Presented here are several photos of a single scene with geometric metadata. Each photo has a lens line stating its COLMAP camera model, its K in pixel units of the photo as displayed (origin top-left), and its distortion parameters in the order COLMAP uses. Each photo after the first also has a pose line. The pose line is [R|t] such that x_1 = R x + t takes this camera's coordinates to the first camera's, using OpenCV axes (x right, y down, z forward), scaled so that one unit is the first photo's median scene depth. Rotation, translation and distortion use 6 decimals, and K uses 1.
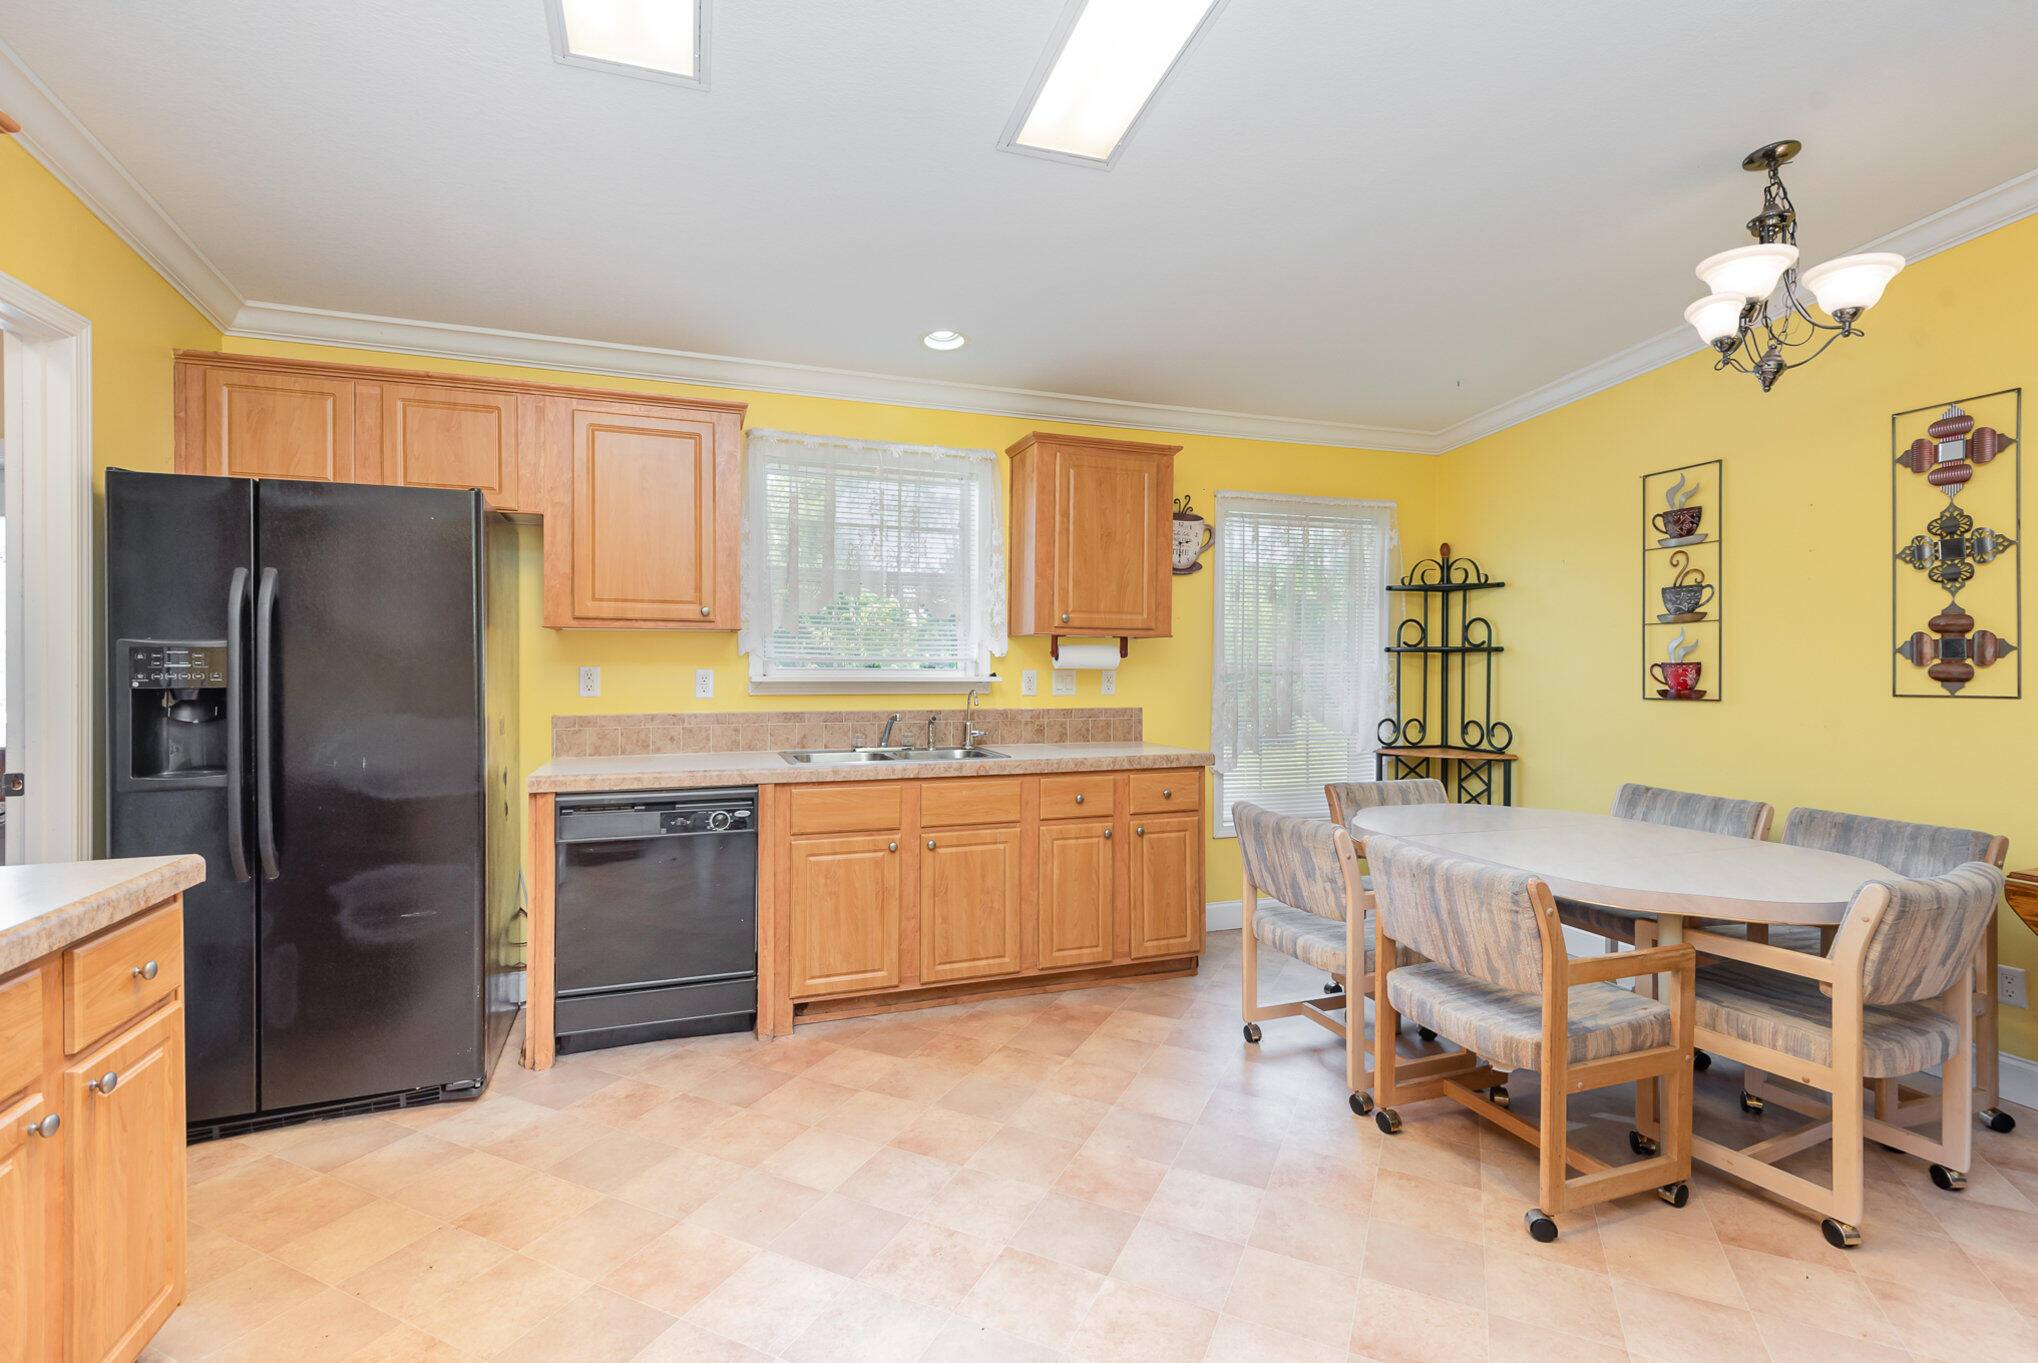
lens RADIAL K [[919.5, 0, 1023.3], [0, 919.5, 674.3], [0, 0, 1]] dist [0.012900, -0.002618]
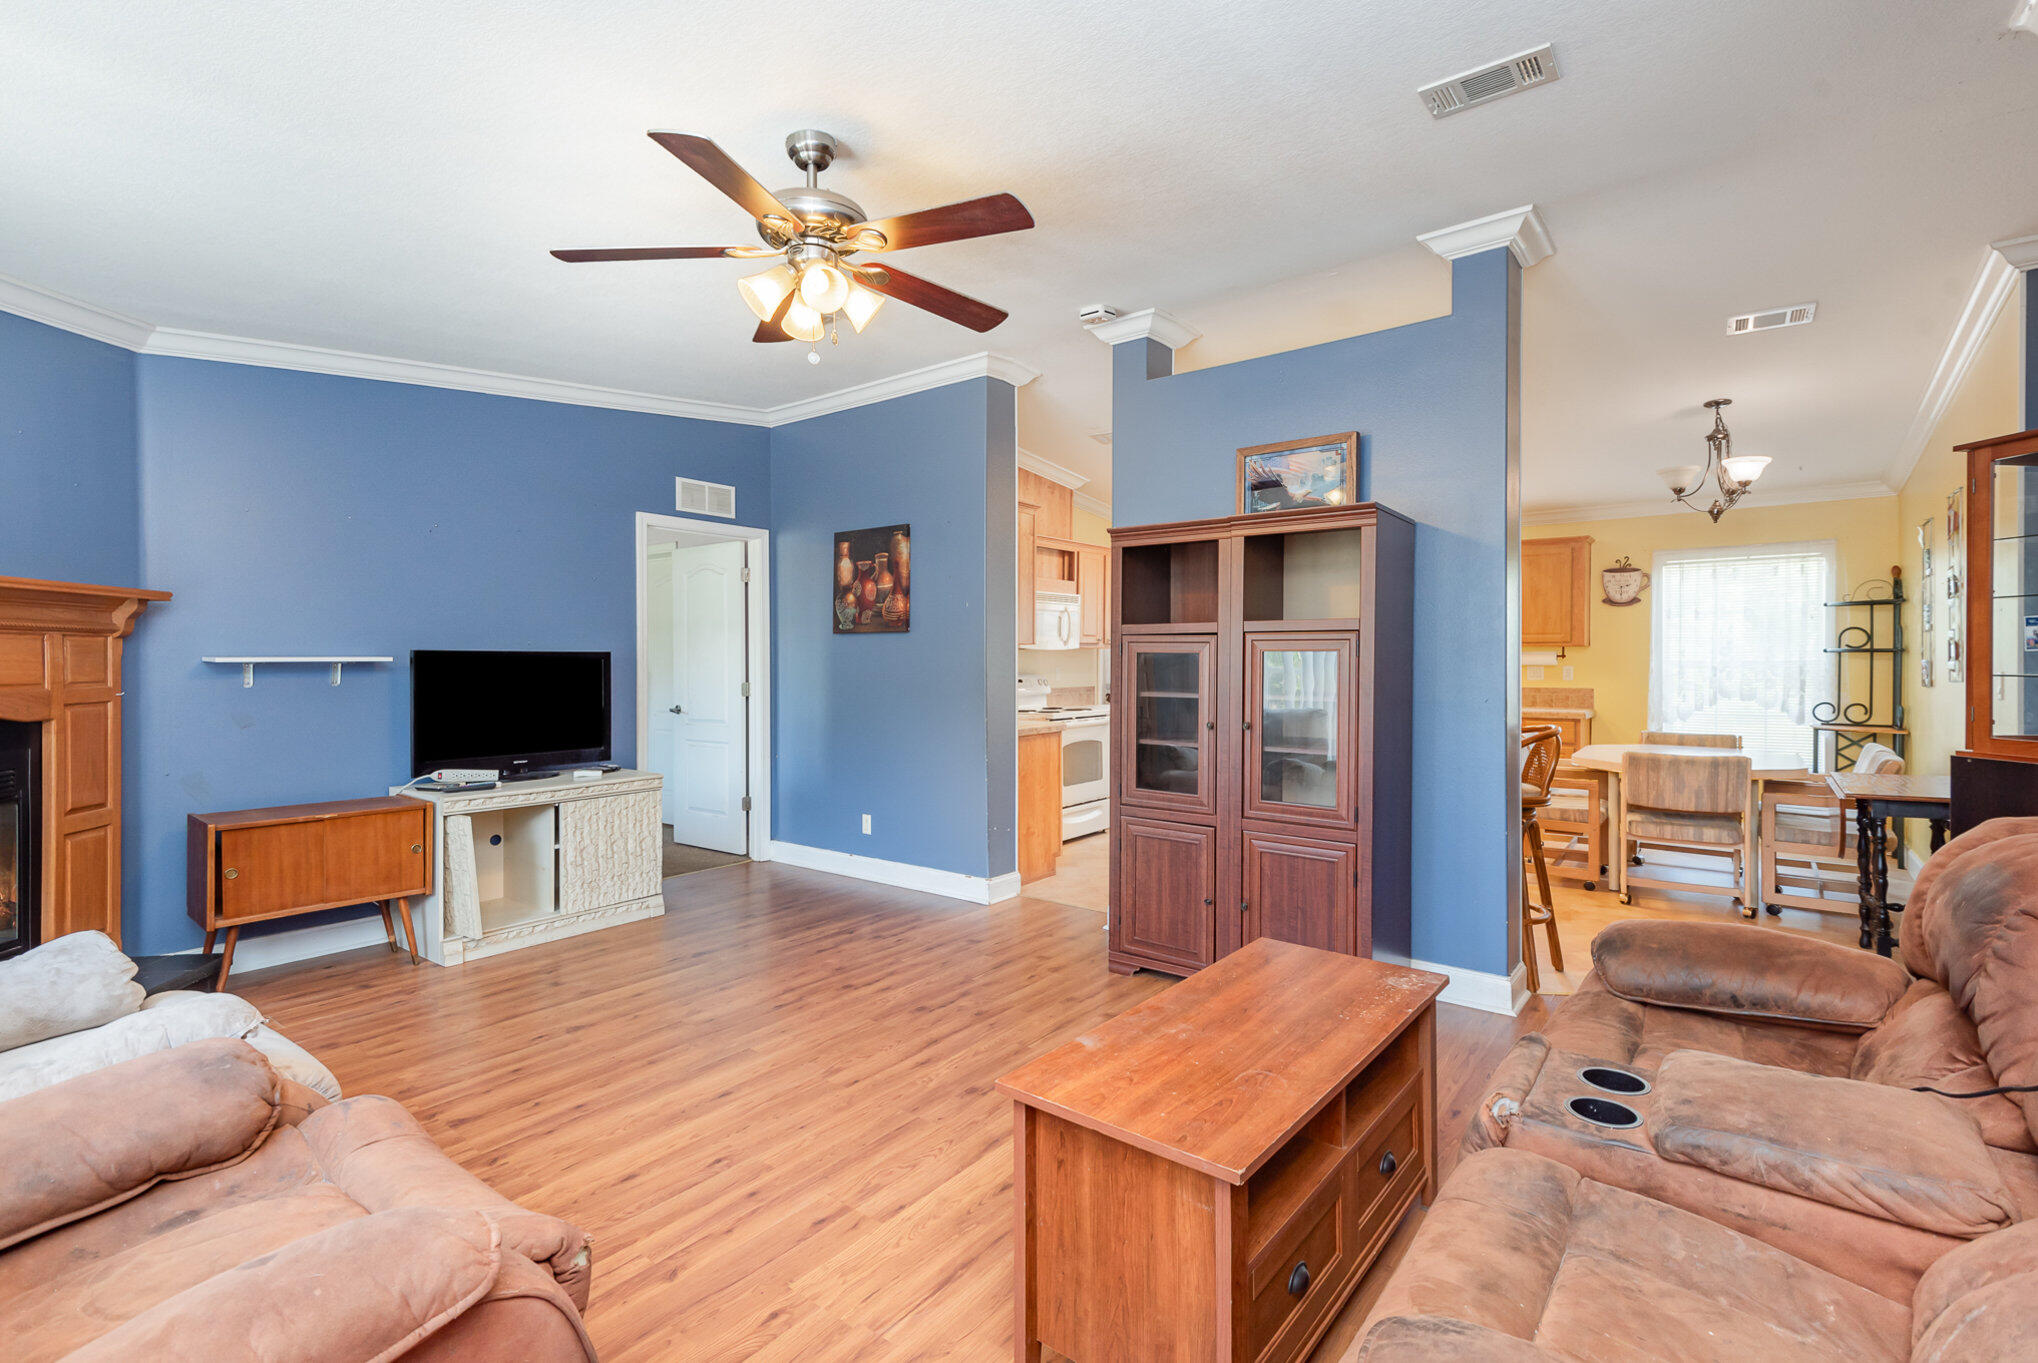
lens RADIAL K [[919.5, 0, 1015.8], [0, 919.5, 665.6], [0, 0, 1]] dist [0.012900, -0.002618]
pose [[0.531196, 0.001708, -0.847247, 1.137928], [-0.005583, 0.999983, -0.001484, 0.004376], [0.847230, 0.005518, 0.531197, -0.883923]]
